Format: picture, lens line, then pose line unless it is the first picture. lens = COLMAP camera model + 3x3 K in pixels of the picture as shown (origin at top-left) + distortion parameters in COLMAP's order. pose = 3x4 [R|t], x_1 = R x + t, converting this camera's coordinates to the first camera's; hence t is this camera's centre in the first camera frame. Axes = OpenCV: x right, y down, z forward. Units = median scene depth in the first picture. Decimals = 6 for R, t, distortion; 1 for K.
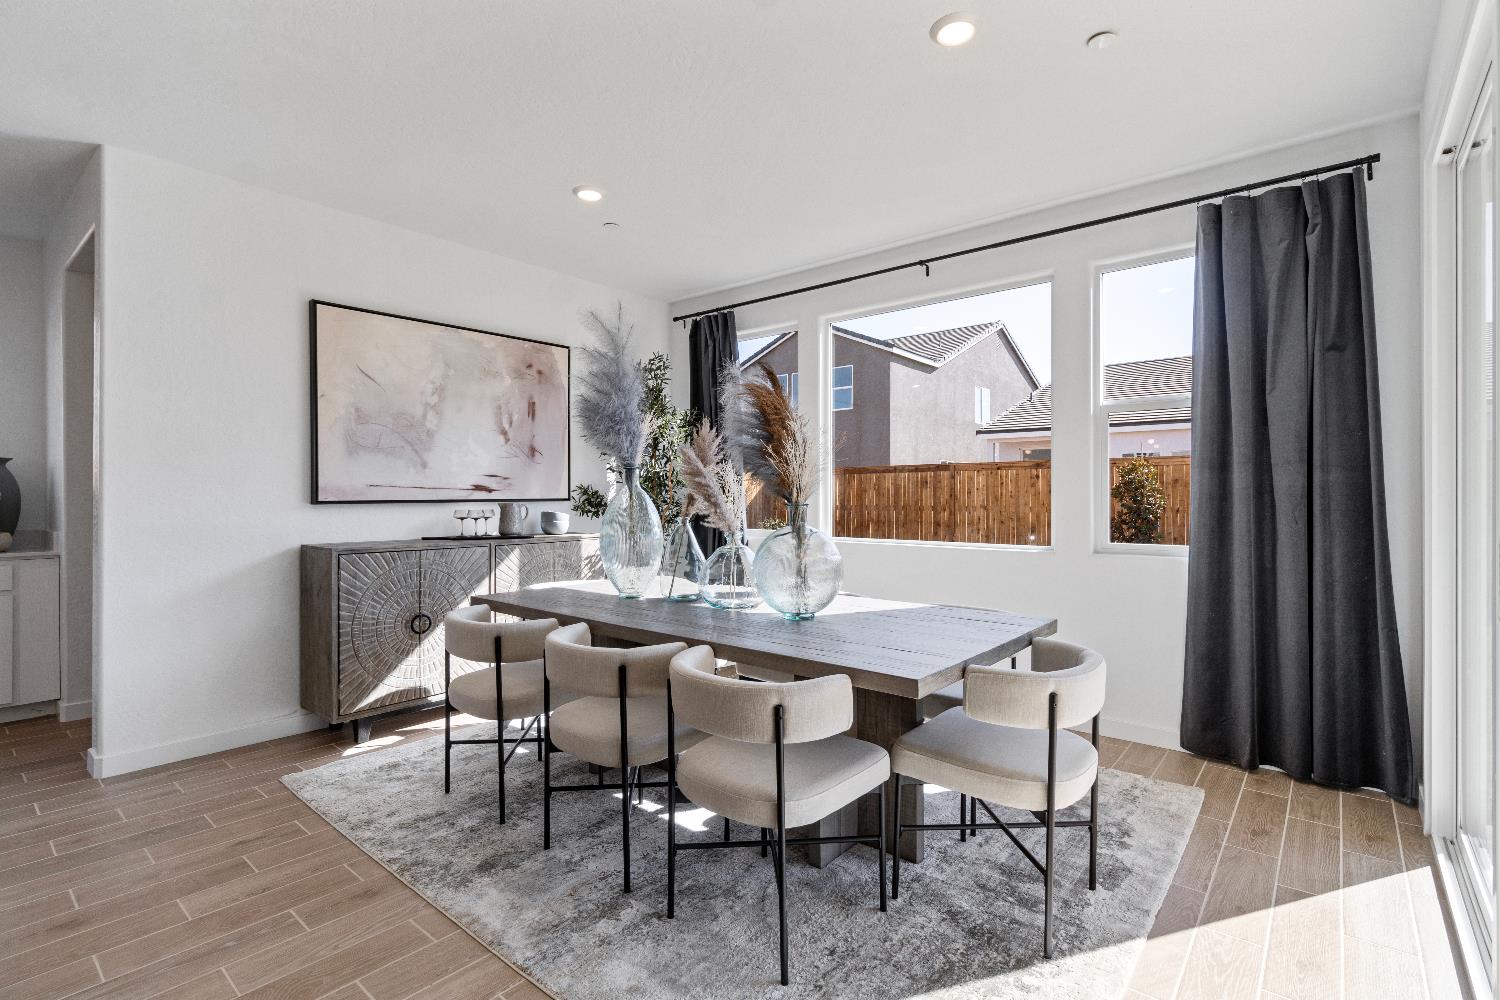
lens RADIAL K [[705.5, 0, 741.7], [0, 705.5, 494.8], [0, 0, 1]] dist [-0.003686, 0.000135]
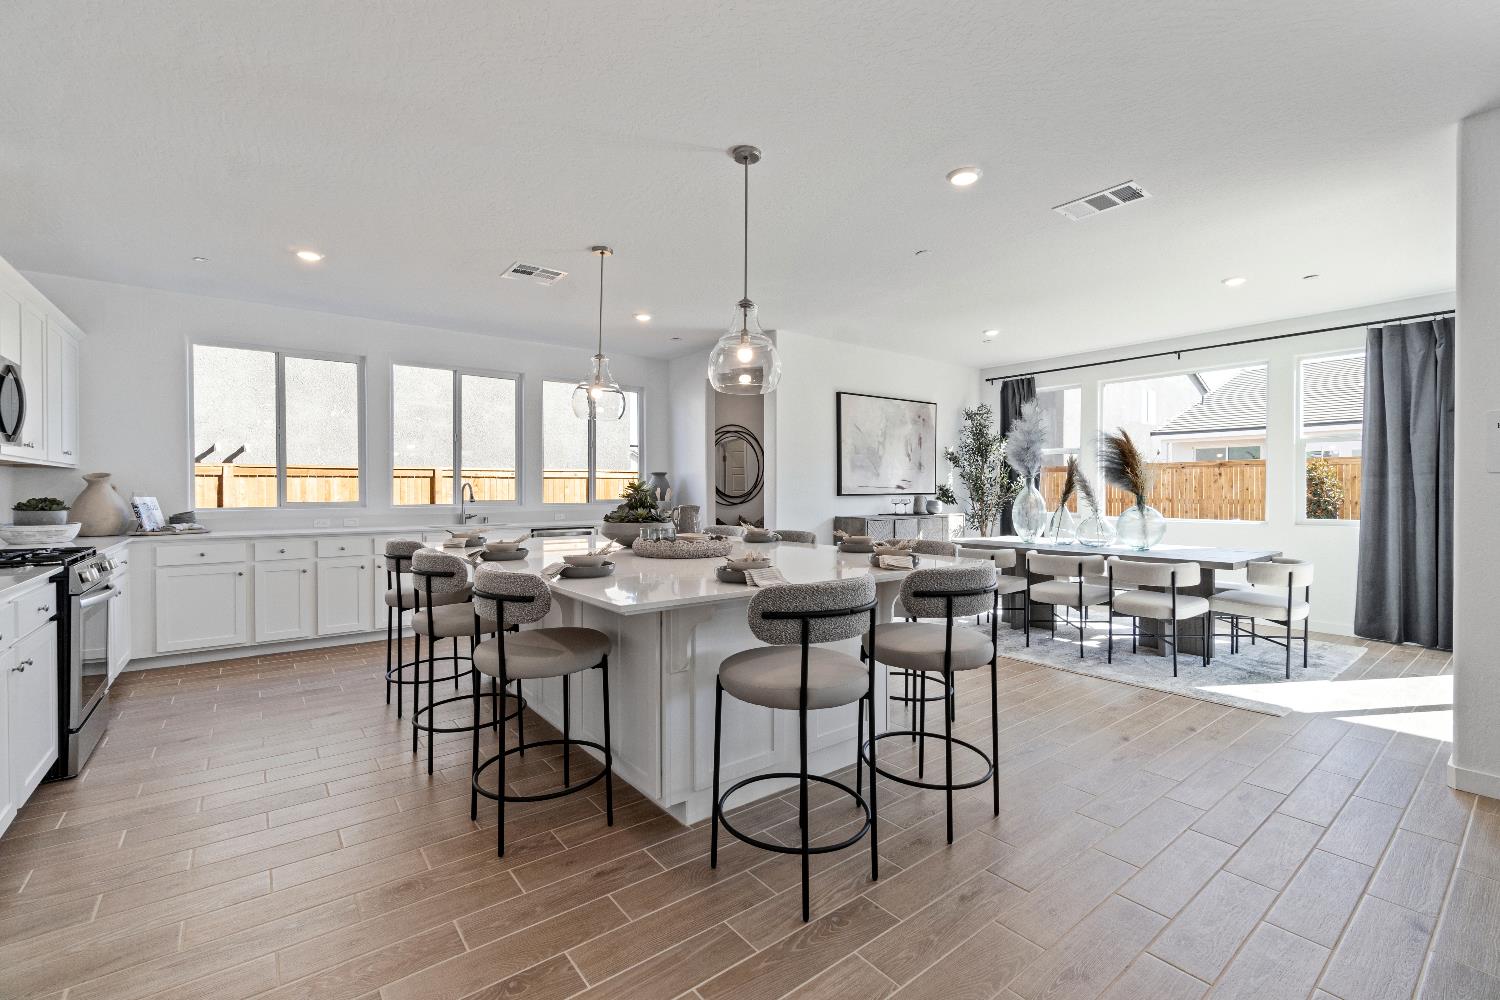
lens RADIAL K [[642.0, 0, 750.1], [0, 642.0, 496.9], [0, 0, 1]] dist [-0.005149, -0.000312]
pose [[0.978594, 0.000951, -0.205796, -0.466540], [0.001500, 0.999930, 0.011756, -0.005293], [0.205793, -0.011813, 0.978524, -0.773942]]
